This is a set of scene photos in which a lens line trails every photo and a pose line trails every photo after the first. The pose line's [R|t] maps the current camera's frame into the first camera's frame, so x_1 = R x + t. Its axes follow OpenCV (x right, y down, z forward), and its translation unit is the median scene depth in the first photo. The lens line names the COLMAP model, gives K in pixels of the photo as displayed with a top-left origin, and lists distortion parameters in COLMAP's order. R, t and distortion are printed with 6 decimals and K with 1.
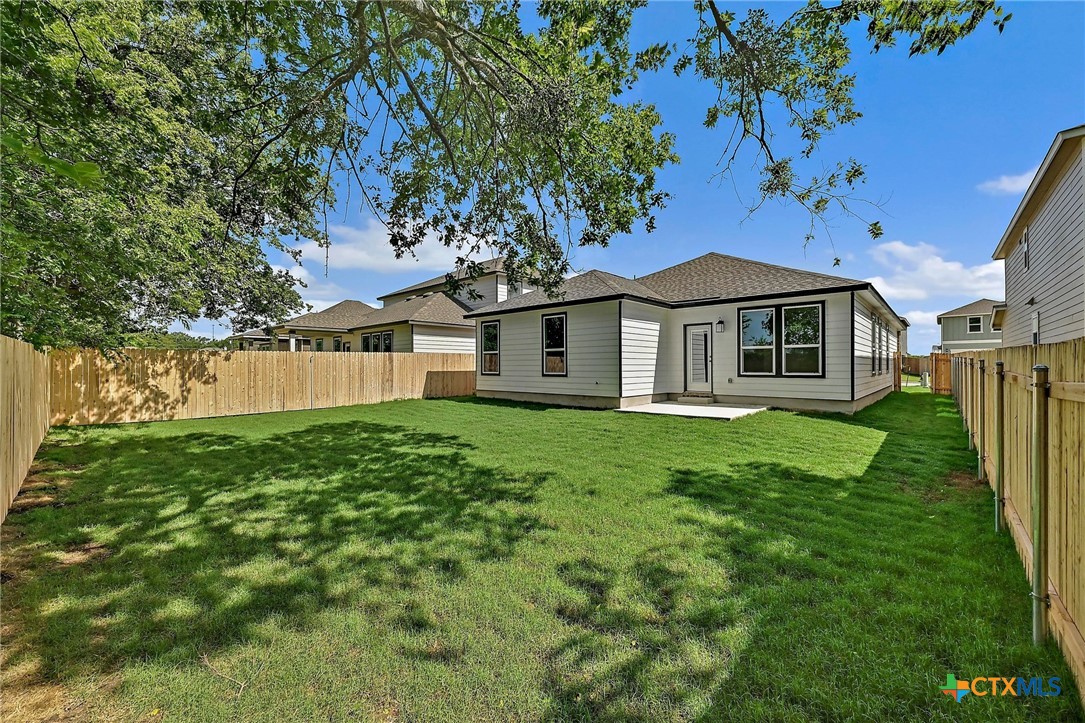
lens RADIAL K [[434.3, 0, 542.1], [0, 434.3, 378.9], [0, 0, 1]] dist [0.000700, 0.000178]
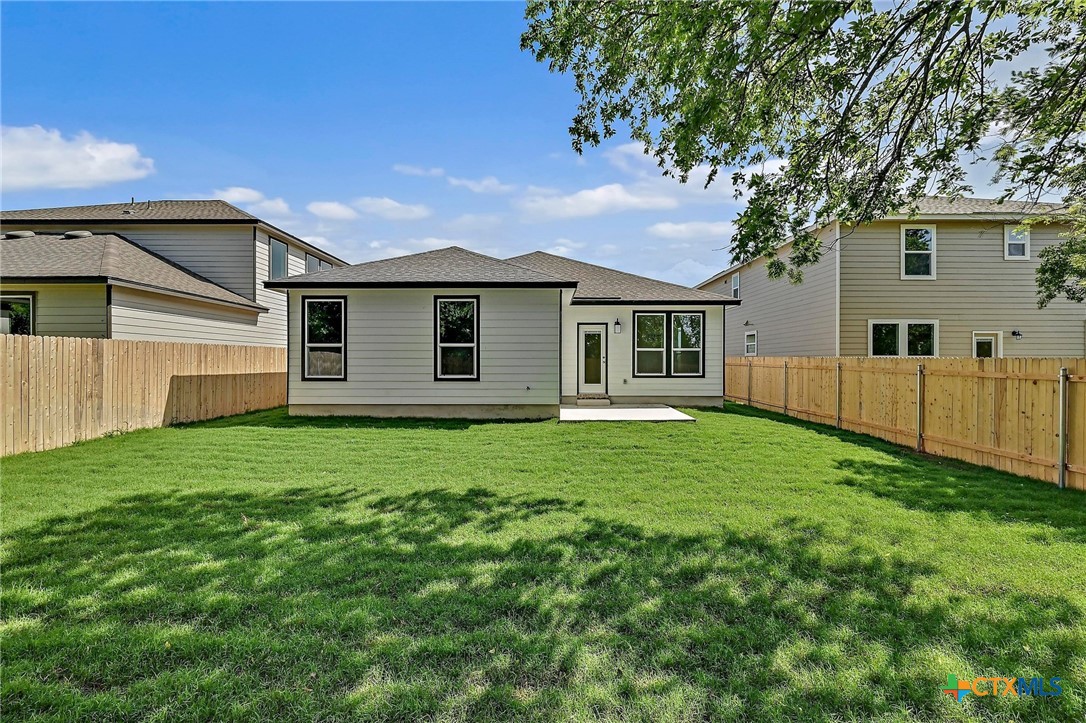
lens RADIAL K [[434.7, 0, 542.6], [0, 434.7, 378.9], [0, 0, 1]] dist [0.000700, 0.000178]
pose [[0.735356, -0.018906, 0.677418, -0.370651], [0.016718, 0.999813, 0.009756, -0.014131], [-0.677475, 0.004151, 0.735534, 0.358492]]
